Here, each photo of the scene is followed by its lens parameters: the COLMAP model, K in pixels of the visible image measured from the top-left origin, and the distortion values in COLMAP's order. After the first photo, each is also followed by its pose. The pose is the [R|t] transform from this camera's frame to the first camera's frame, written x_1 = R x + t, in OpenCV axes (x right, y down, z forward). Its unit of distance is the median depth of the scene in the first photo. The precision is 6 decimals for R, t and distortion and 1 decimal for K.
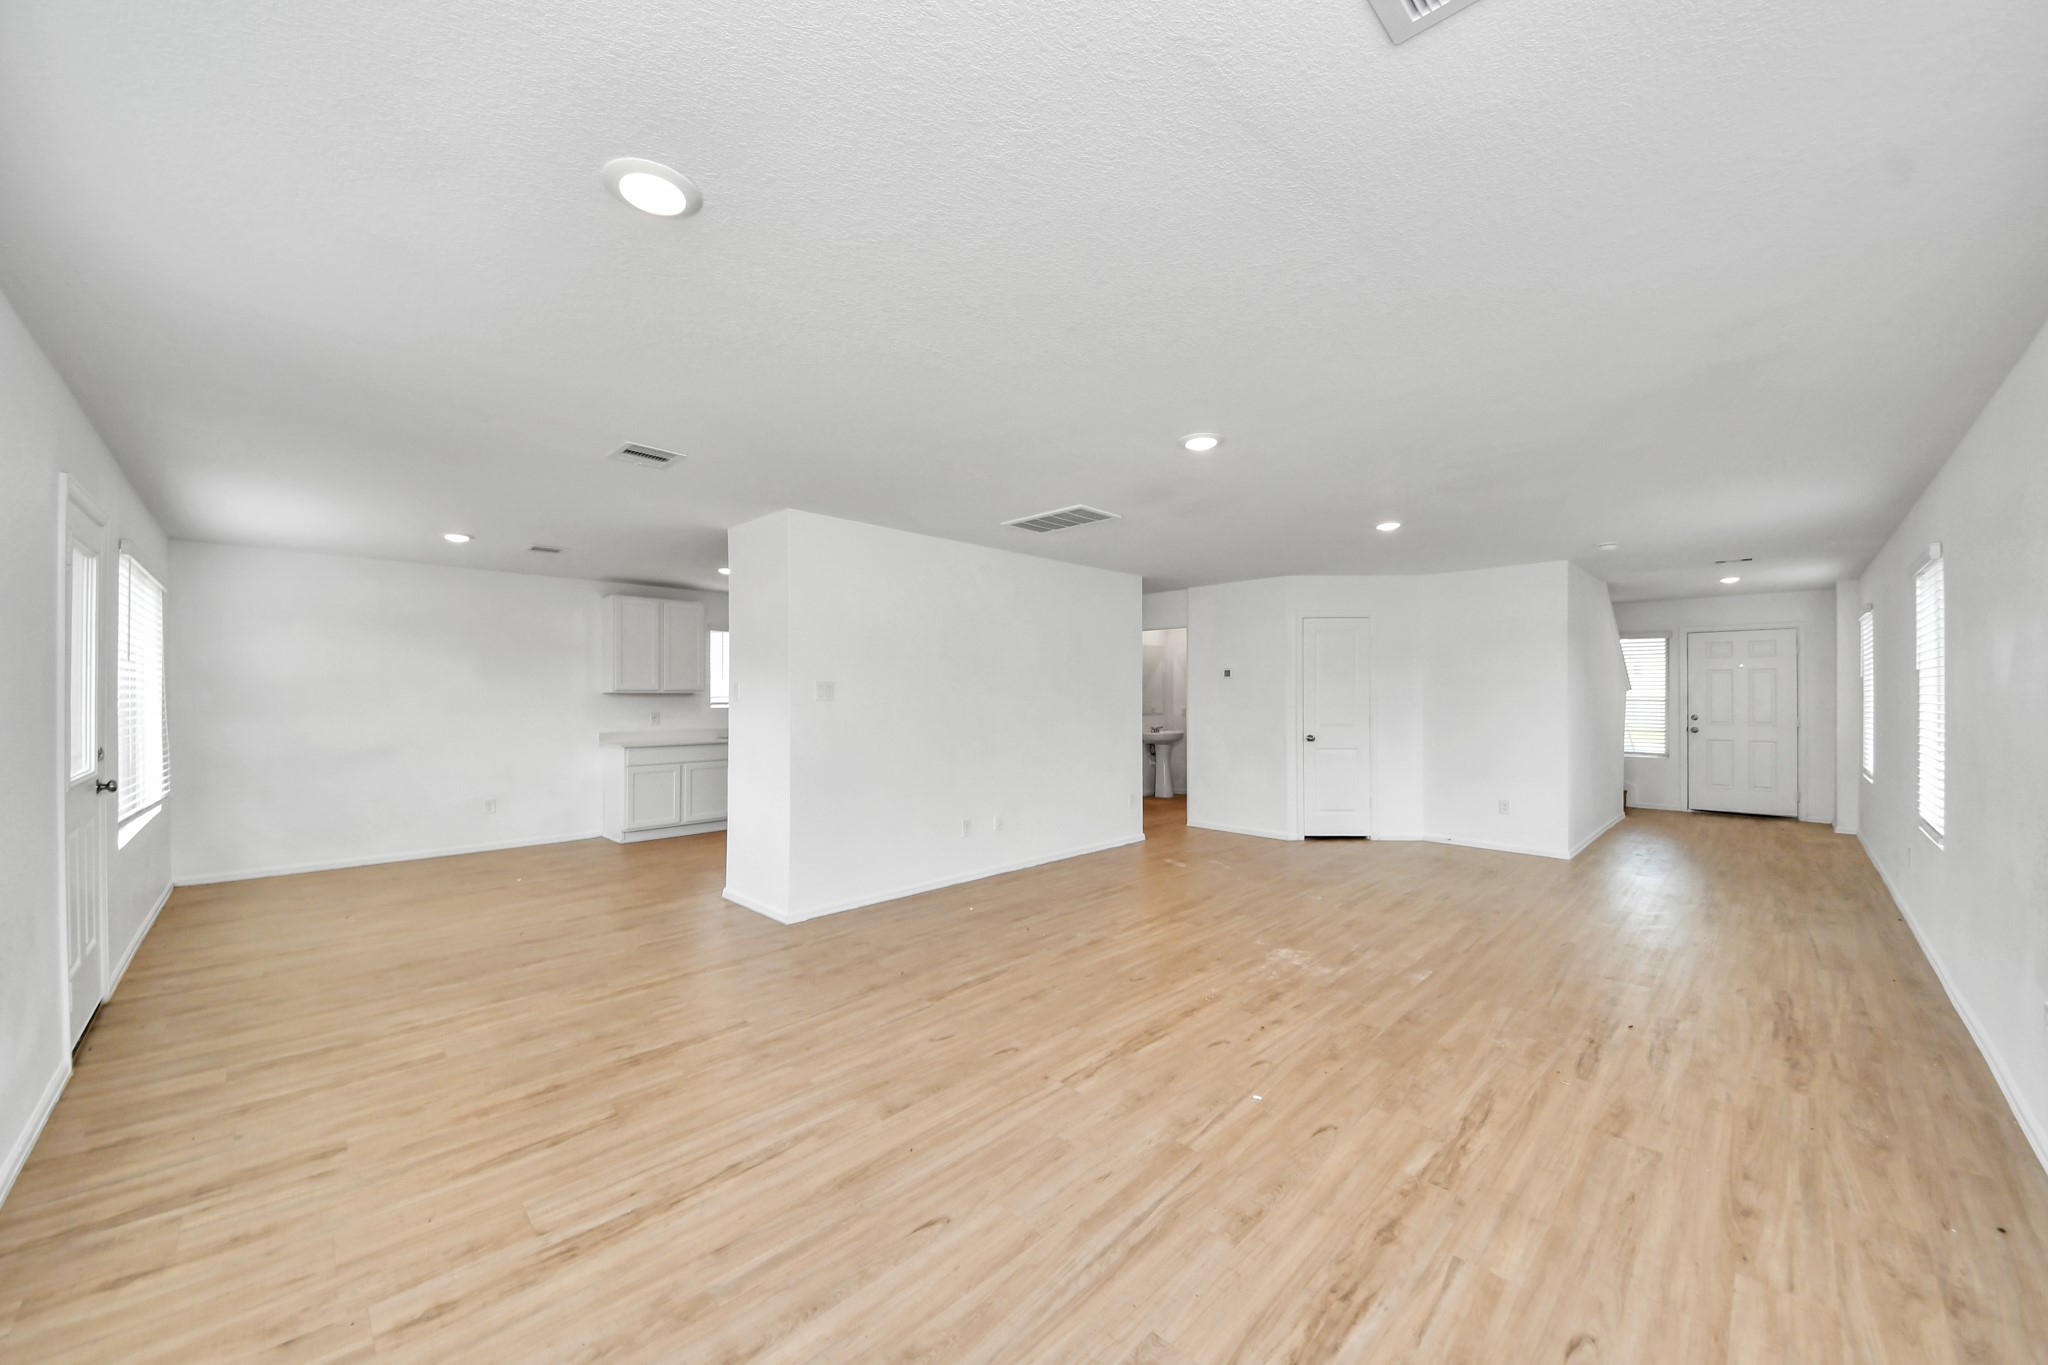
lens RADIAL K [[755.1, 0, 1024.0], [0, 755.1, 700.7], [0, 0, 1]] dist [0.037838, -0.027439]
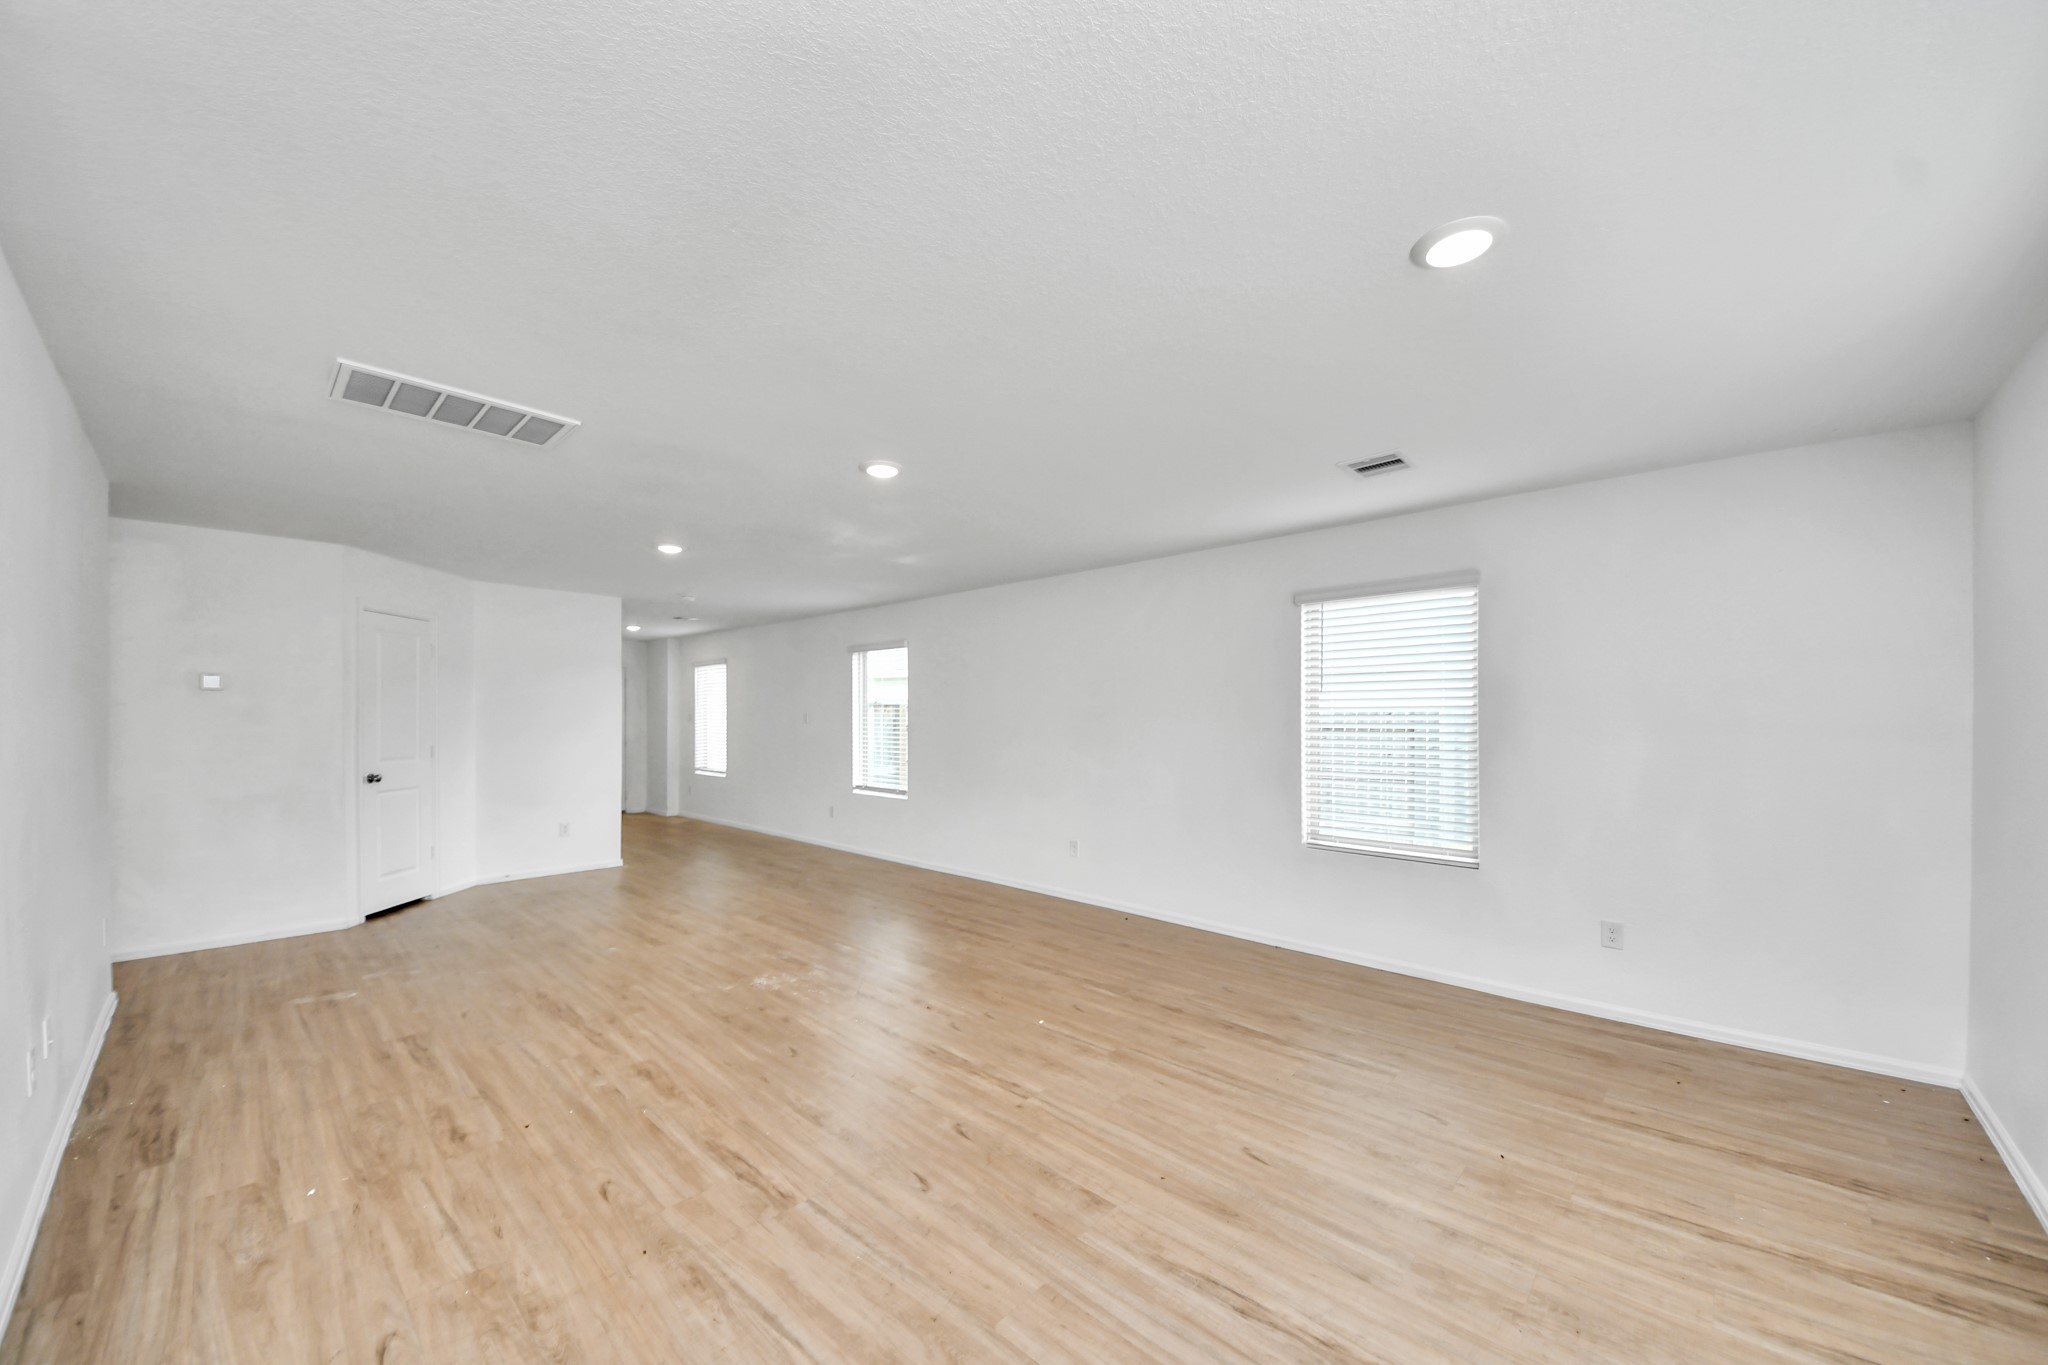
lens RADIAL K [[755.1, 0, 1024.0], [0, 755.1, 700.7], [0, 0, 1]] dist [0.037838, -0.027439]
pose [[-0.046976, 0.016560, 0.998759, -0.946359], [0.012674, 0.999792, -0.015981, -0.015959], [-0.998816, 0.011907, -0.047176, 1.010349]]
